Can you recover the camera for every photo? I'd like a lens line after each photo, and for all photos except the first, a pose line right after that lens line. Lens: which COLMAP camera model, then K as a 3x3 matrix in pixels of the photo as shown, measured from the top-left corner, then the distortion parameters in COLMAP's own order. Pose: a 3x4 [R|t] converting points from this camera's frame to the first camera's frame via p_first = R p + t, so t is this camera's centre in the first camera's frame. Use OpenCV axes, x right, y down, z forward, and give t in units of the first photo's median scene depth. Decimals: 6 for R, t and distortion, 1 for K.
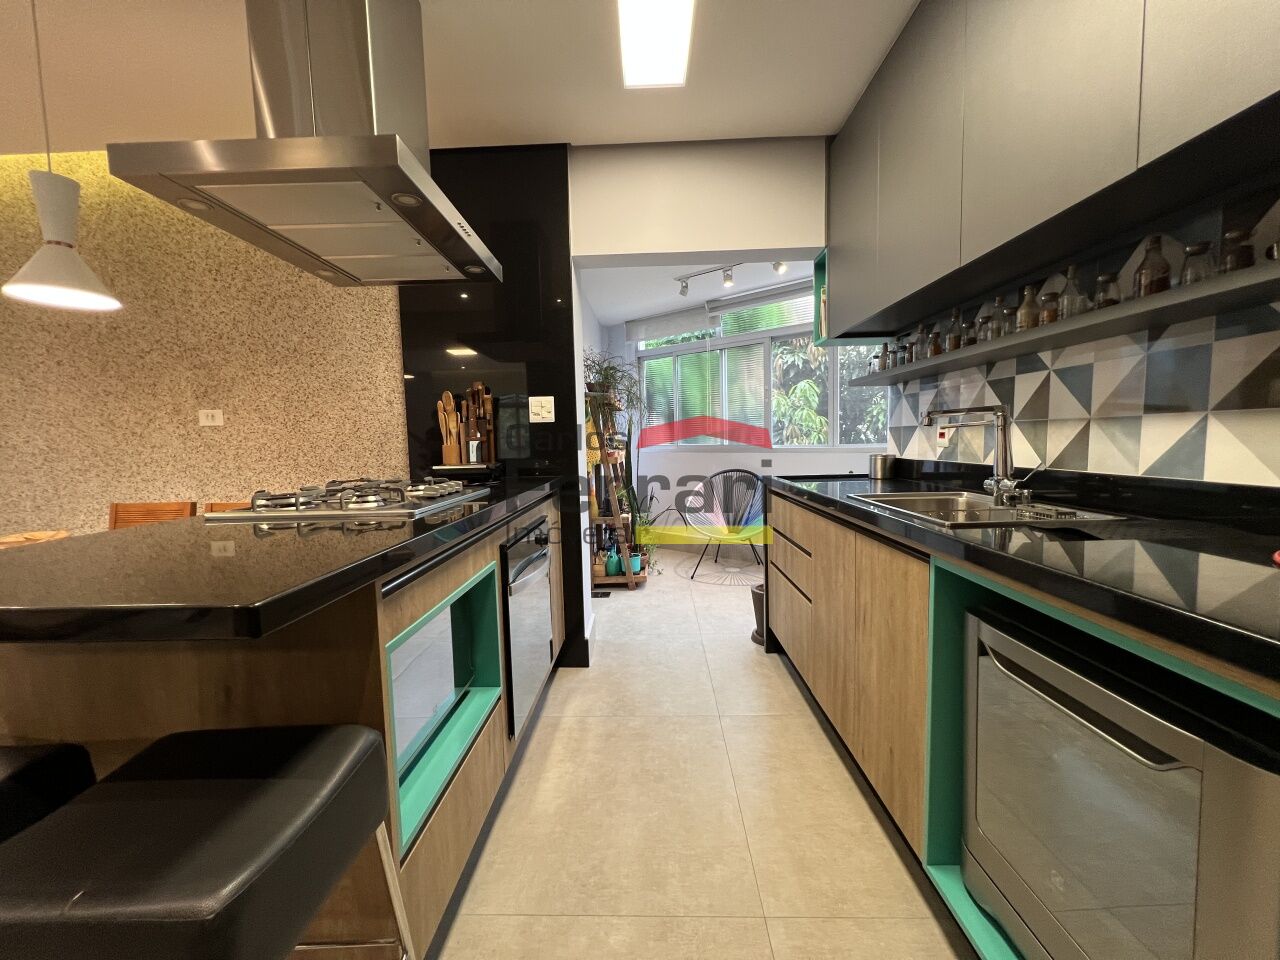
lens RADIAL K [[512.1, 0, 639.2], [0, 512.1, 480.0], [0, 0, 1]] dist [-0.001475, 0.000490]
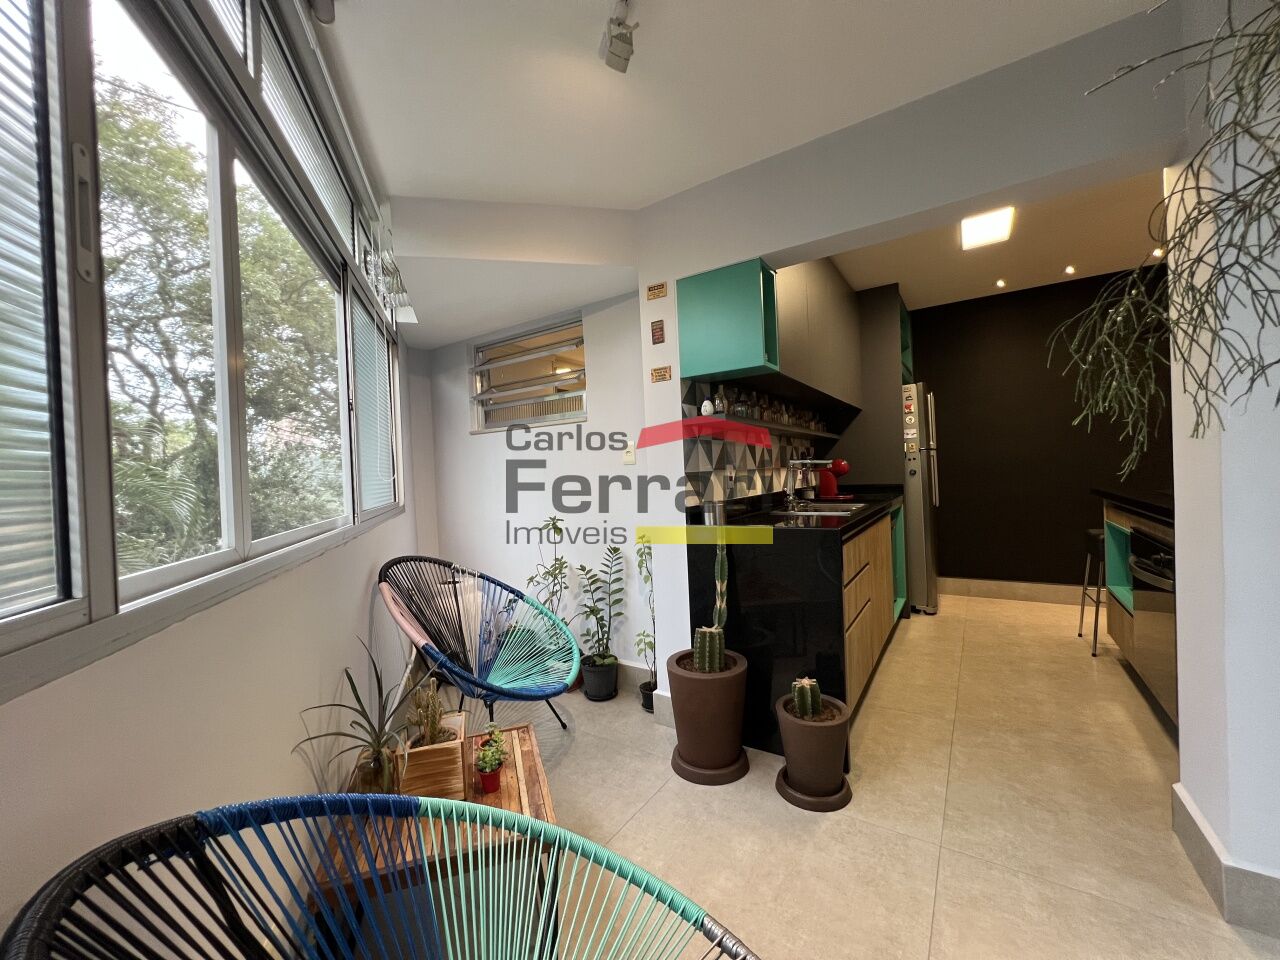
lens RADIAL K [[512.1, 0, 639.2], [0, 512.1, 480.0], [0, 0, 1]] dist [-0.001475, 0.000490]
pose [[-0.846043, 0.052948, 0.530478, 0.108176], [0.106669, 0.991747, 0.071134, -0.182631], [-0.522334, 0.116768, -0.844709, 2.004896]]
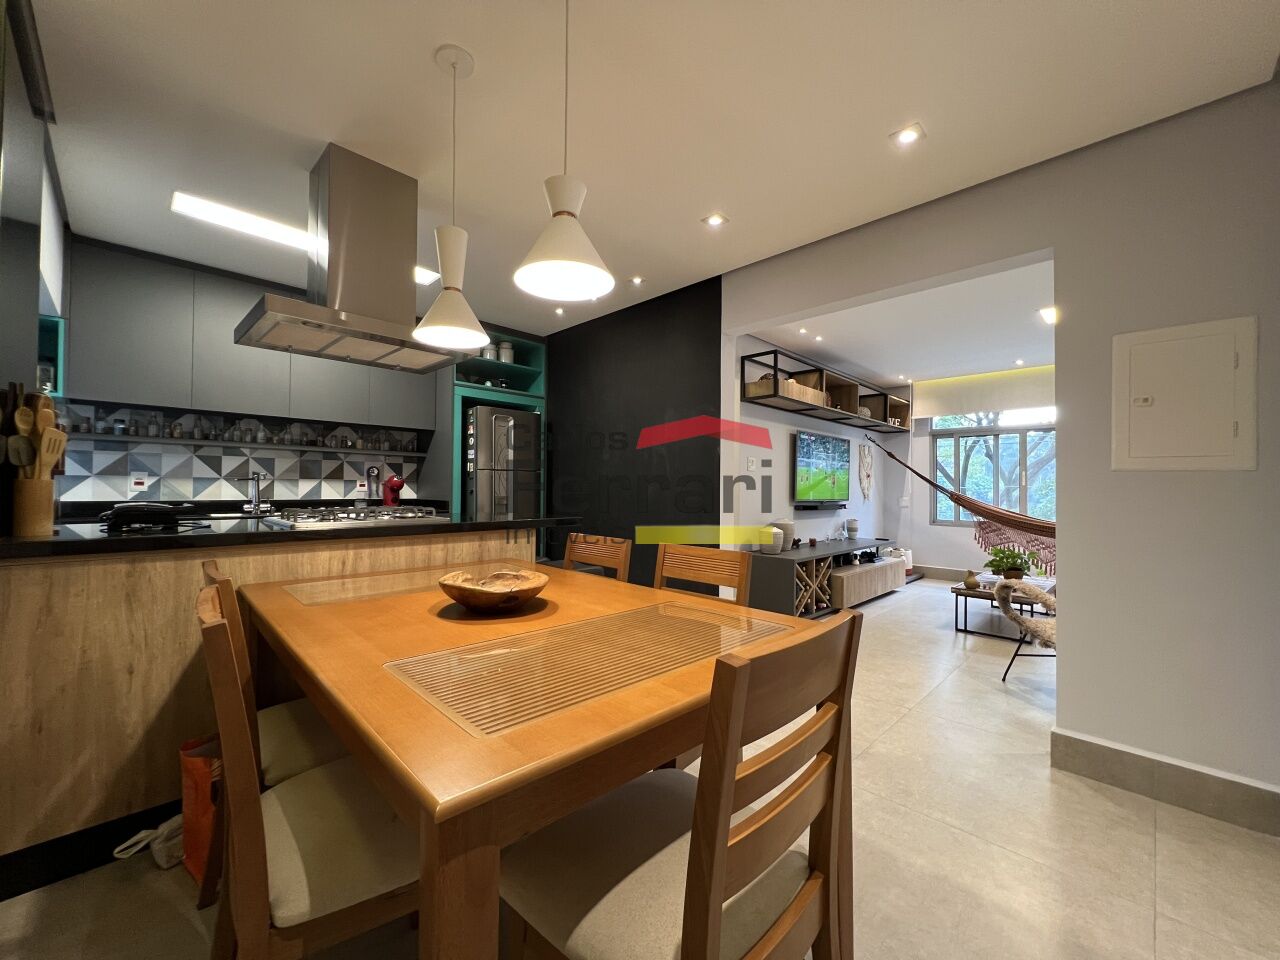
lens RADIAL K [[513.1, 0, 640.0], [0, 513.1, 480.0], [0, 0, 1]] dist [-0.003011, 0.000648]
pose [[-0.725037, 0.028337, 0.688127, -1.406670], [0.064506, 0.997555, 0.026888, -0.040168], [-0.685683, 0.063883, -0.725092, 0.997302]]
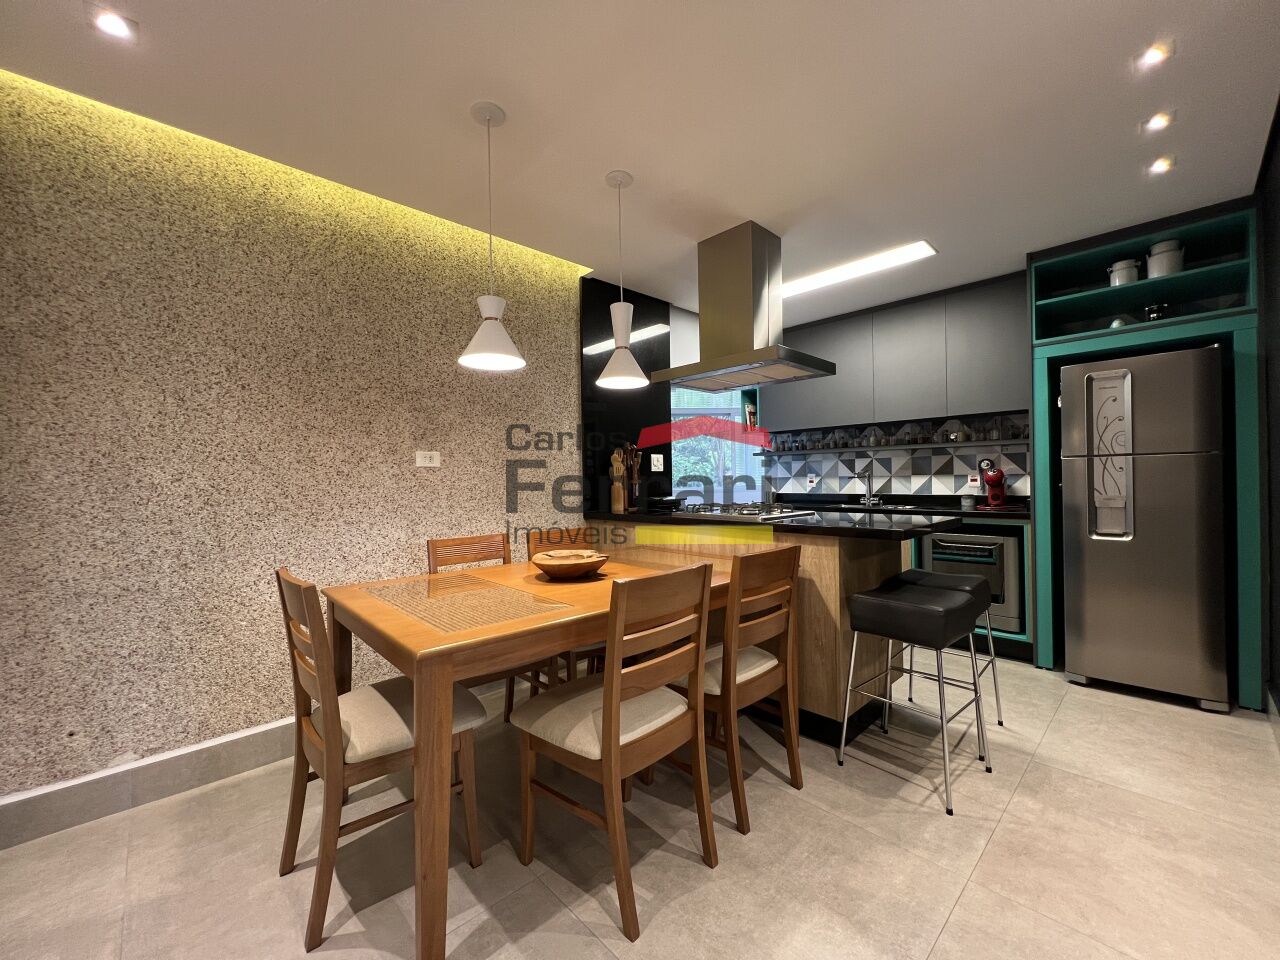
lens RADIAL K [[513.1, 0, 640.0], [0, 513.1, 480.0], [0, 0, 1]] dist [-0.003011, 0.000648]
pose [[0.704790, 0.011841, 0.709317, -1.396406], [0.056397, 0.995761, -0.072660, 0.022697], [-0.707171, 0.091213, 0.701134, -0.033793]]
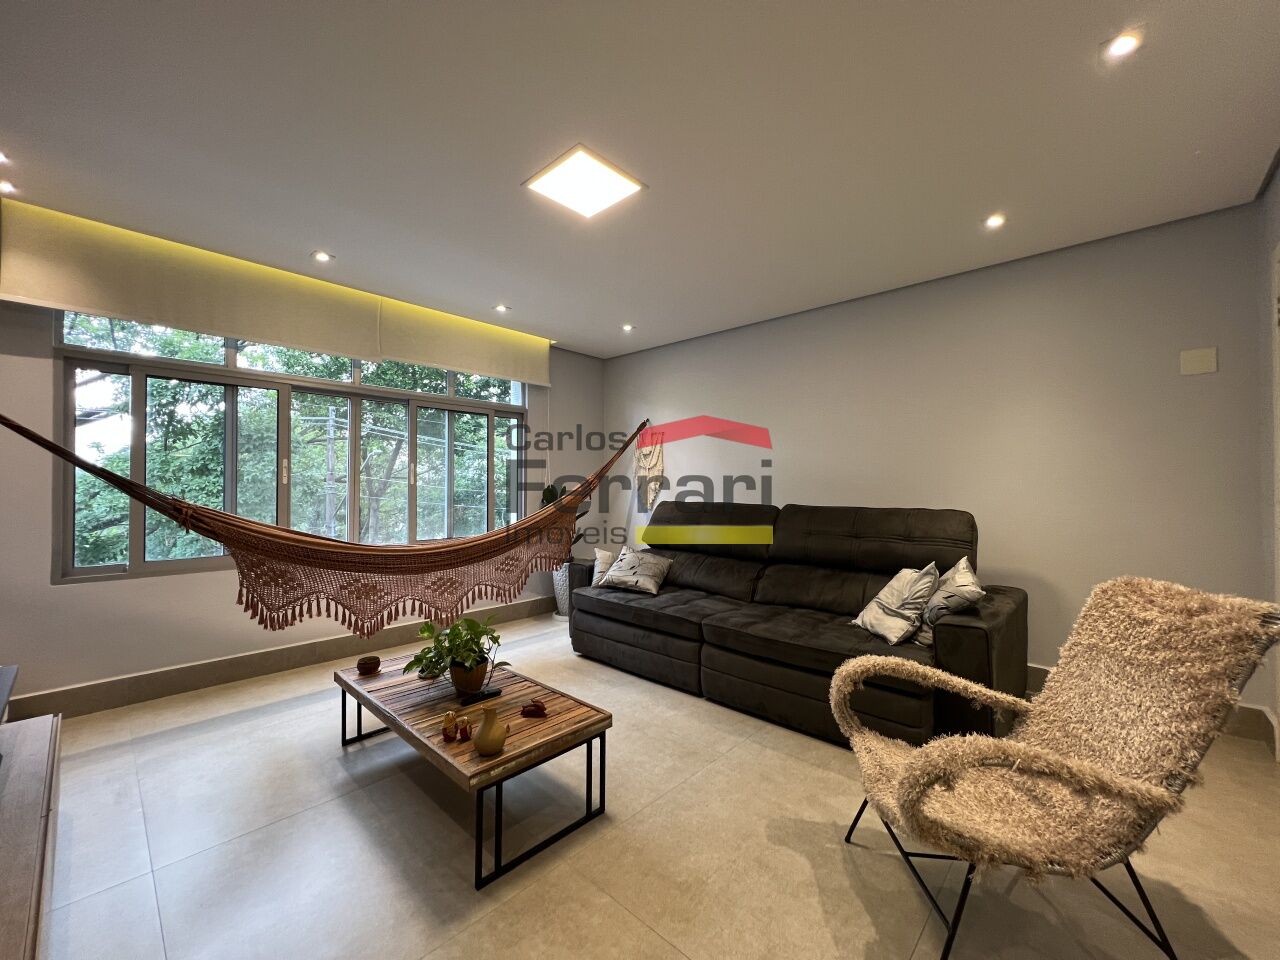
lens RADIAL K [[512.1, 0, 639.2], [0, 512.1, 480.0], [0, 0, 1]] dist [-0.001475, 0.000490]
pose [[-0.657554, 0.016144, -0.753235, -0.615685], [-0.045104, 0.997134, 0.060746, 0.034763], [0.752056, 0.073917, -0.654941, -0.472950]]
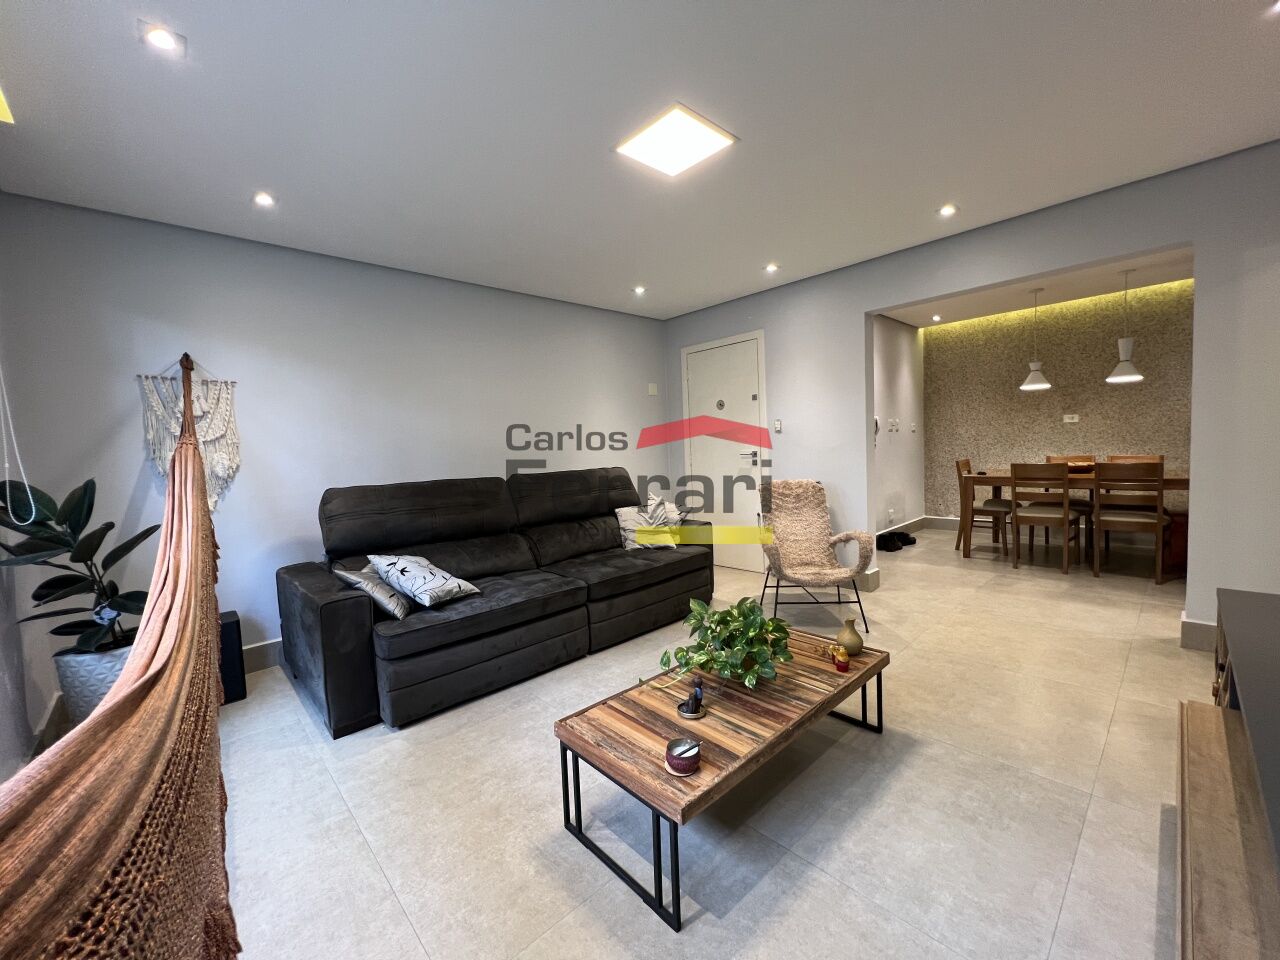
lens RADIAL K [[512.1, 0, 639.2], [0, 512.1, 480.0], [0, 0, 1]] dist [-0.001475, 0.000490]
pose [[0.703282, 0.040059, -0.709781, -0.635945], [-0.028707, 0.999197, 0.027949, 0.138715], [0.710331, 0.000720, 0.703867, -1.951070]]
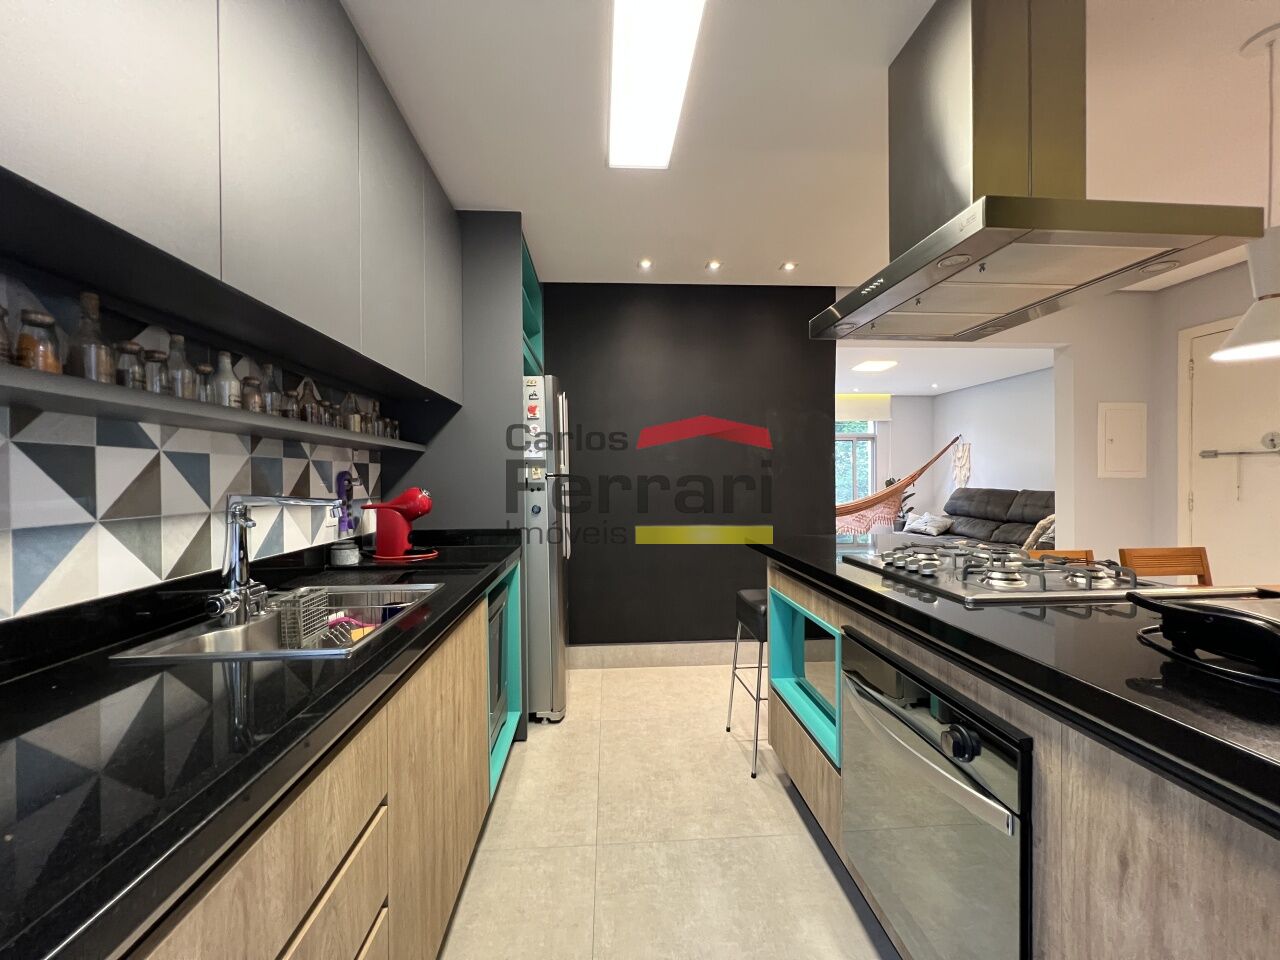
lens RADIAL K [[512.1, 0, 639.2], [0, 512.1, 480.0], [0, 0, 1]] dist [-0.001475, 0.000490]
pose [[-0.995183, 0.034583, -0.091734, 0.116856], [0.026389, 0.995675, 0.089084, -0.148555], [0.094418, 0.086234, -0.991791, 1.225936]]
